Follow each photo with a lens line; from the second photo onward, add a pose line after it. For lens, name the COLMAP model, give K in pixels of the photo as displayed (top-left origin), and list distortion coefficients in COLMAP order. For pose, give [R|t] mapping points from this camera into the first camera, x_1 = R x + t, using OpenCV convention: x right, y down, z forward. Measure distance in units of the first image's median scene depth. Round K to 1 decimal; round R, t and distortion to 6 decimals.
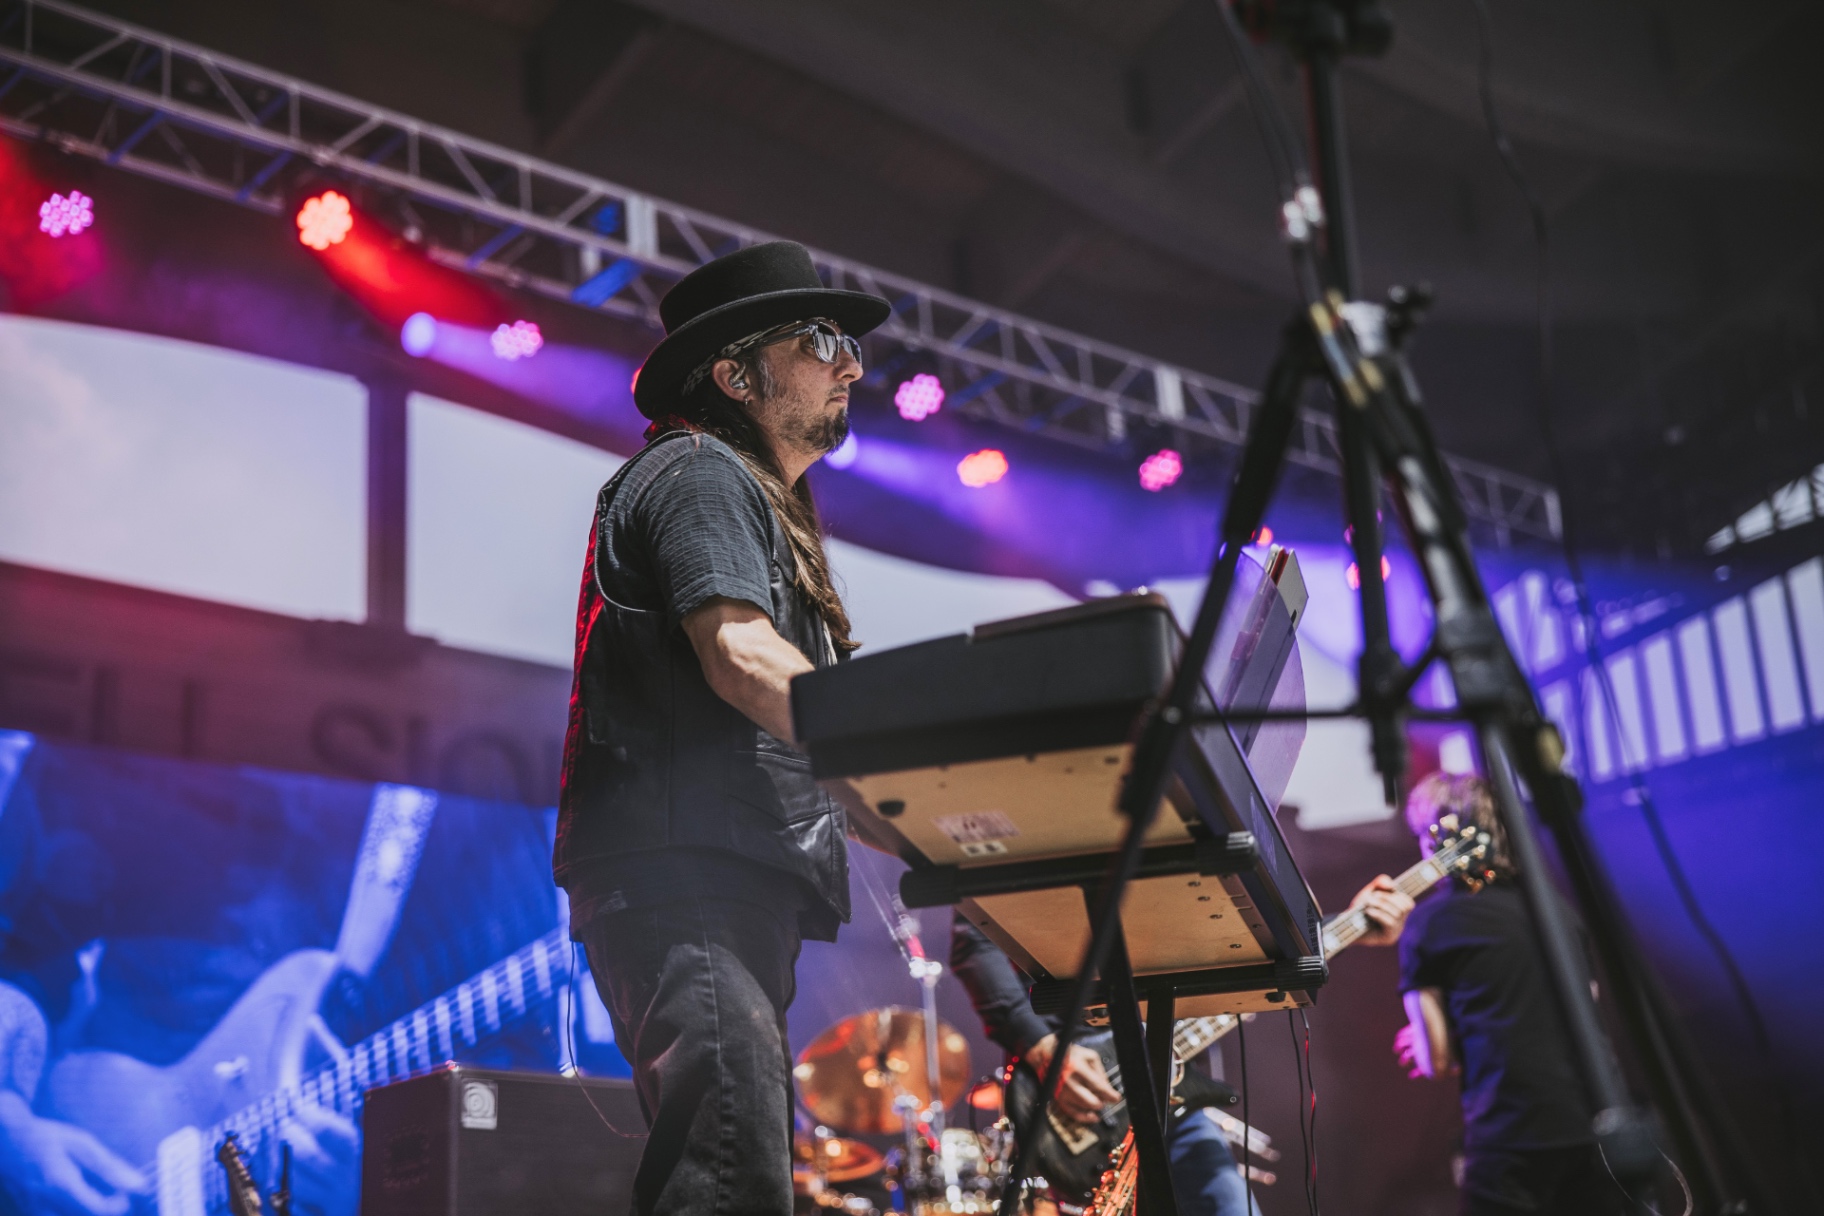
lens RADIAL K [[2547.5, 0, 906.4], [0, 2547.5, 576.7], [0, 0, 1]] dist [0.107221, 0.009428]
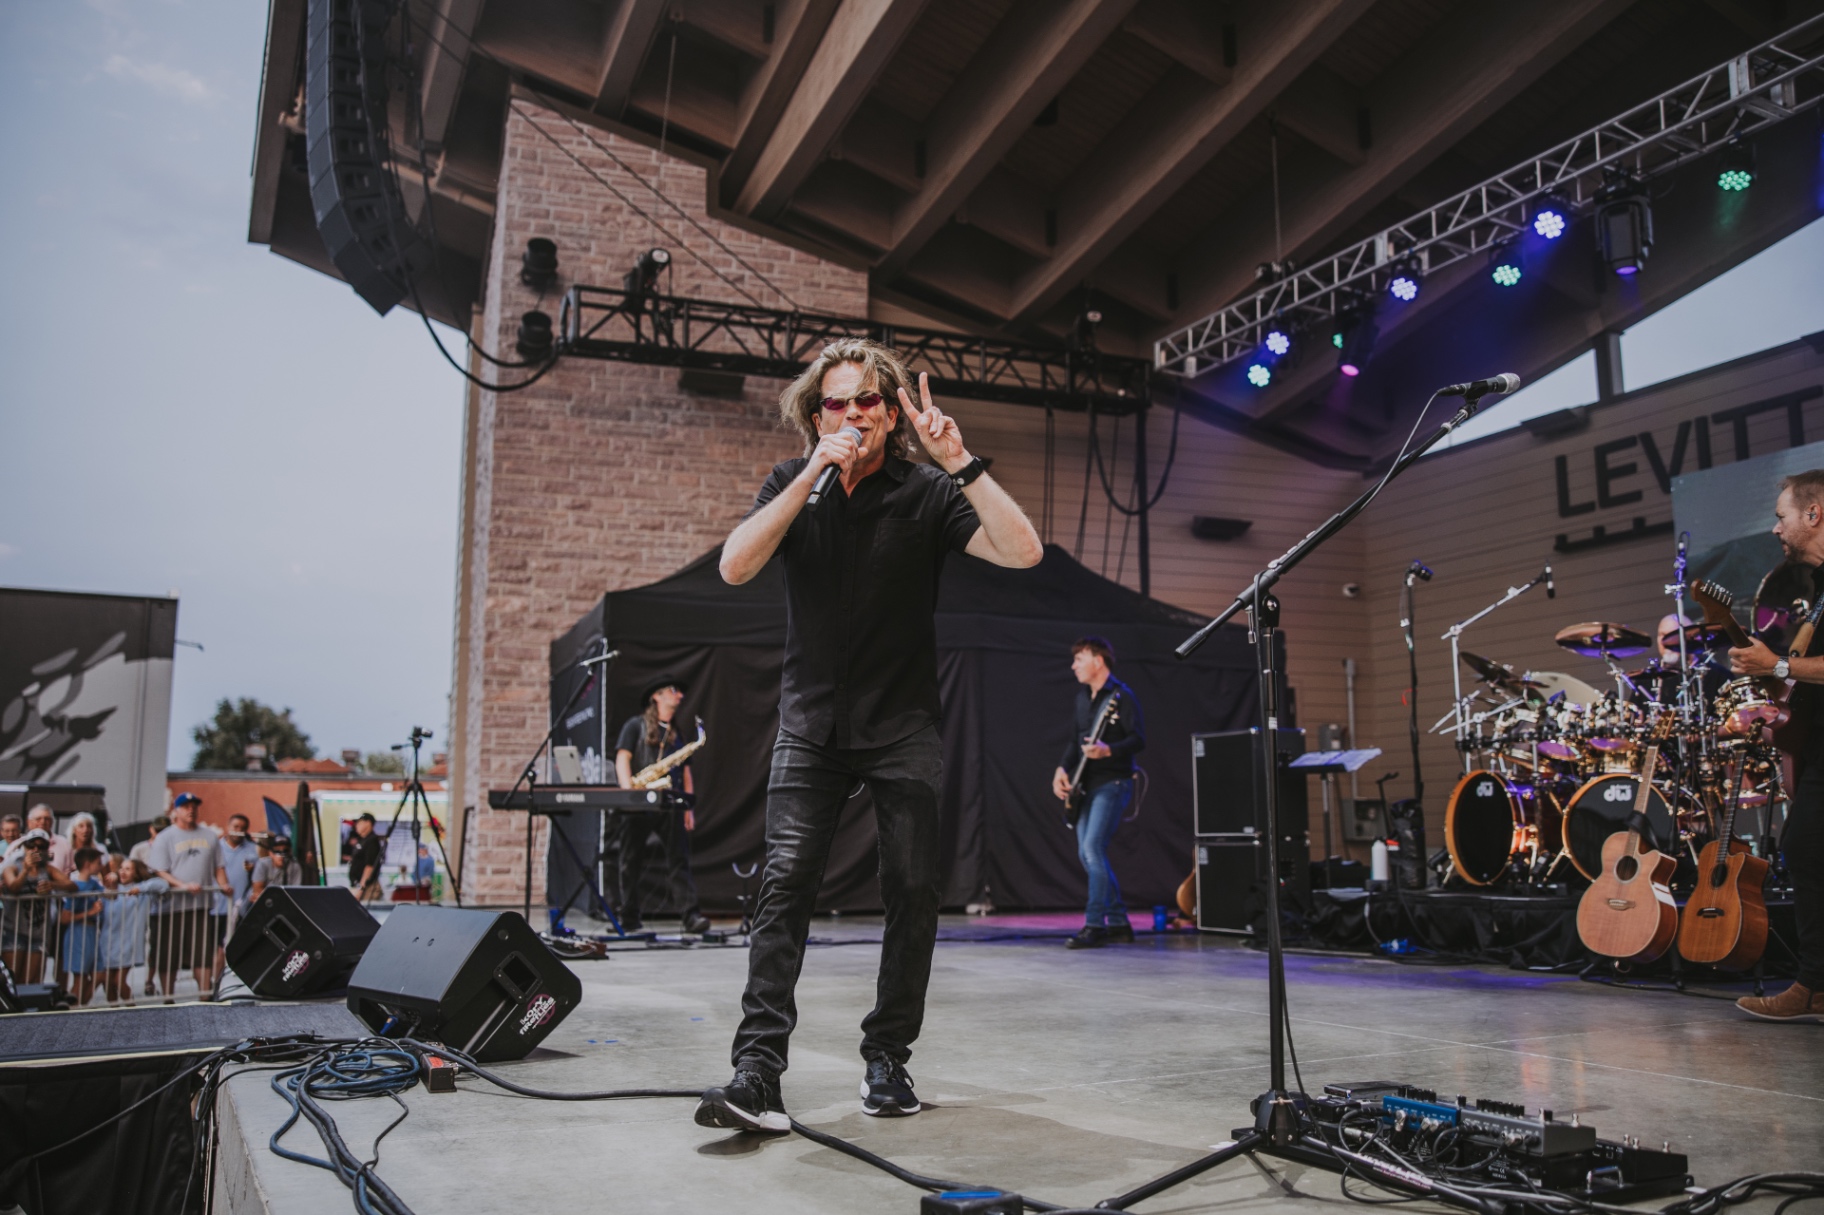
lens RADIAL K [[1542.8, 0, 910.9], [0, 1542.8, 619.6], [0, 0, 1]] dist [-0.066946, 0.008083]
pose [[-0.215092, -0.140053, -0.966499, 0.863706], [0.292975, 0.934826, -0.200665, 0.208936], [0.931612, -0.326321, -0.160042, 0.618896]]
